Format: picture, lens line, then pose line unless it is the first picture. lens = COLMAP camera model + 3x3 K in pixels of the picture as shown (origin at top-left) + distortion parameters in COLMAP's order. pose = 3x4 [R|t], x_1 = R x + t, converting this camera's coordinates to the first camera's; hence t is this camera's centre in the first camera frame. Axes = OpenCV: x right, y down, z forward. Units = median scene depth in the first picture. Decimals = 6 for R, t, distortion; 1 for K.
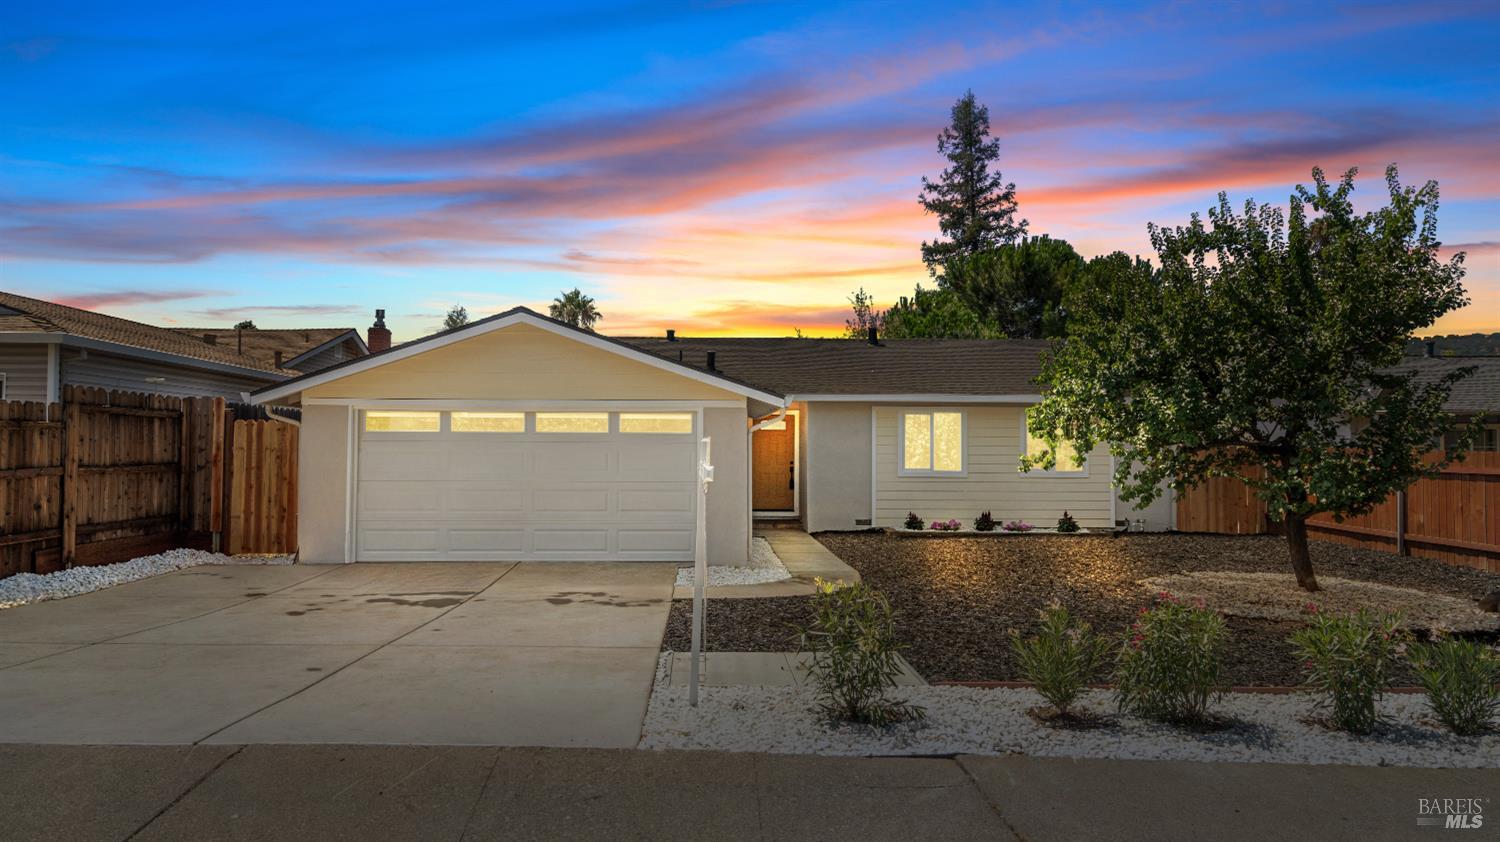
lens RADIAL K [[967.2, 0, 749.5], [0, 967.2, 424.5], [0, 0, 1]] dist [-0.001849, -0.000151]
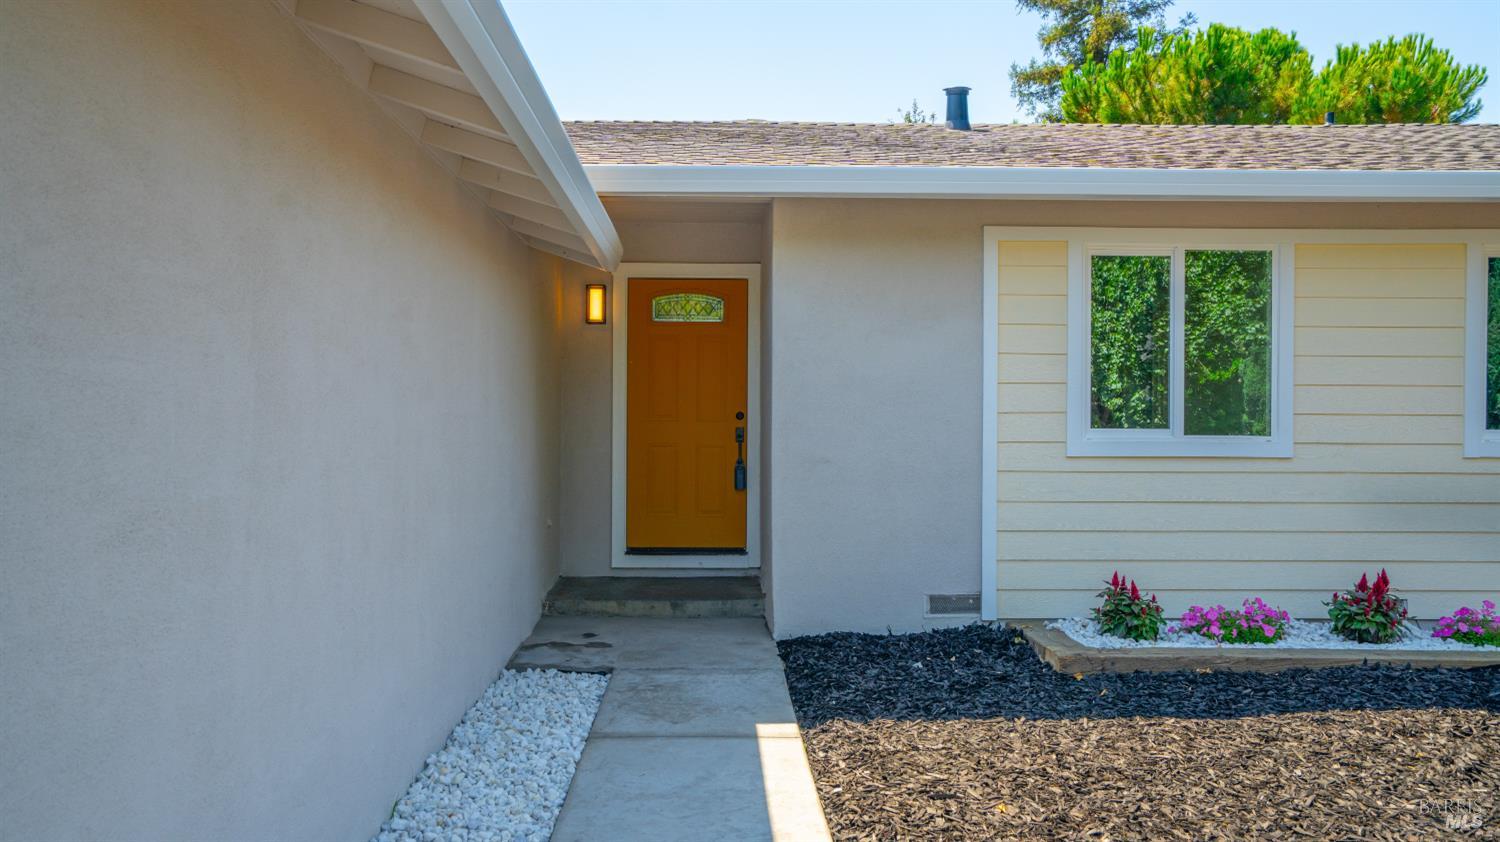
lens RADIAL K [[1159.6, 0, 750.3], [0, 1159.6, 421.3], [0, 0, 1]] dist [0.003264, 0.001616]
pose [[0.999909, -0.003806, -0.012969, 0.030669], [0.004163, 0.999610, 0.027630, 0.017316], [0.012859, -0.027682, 0.999534, 0.333631]]
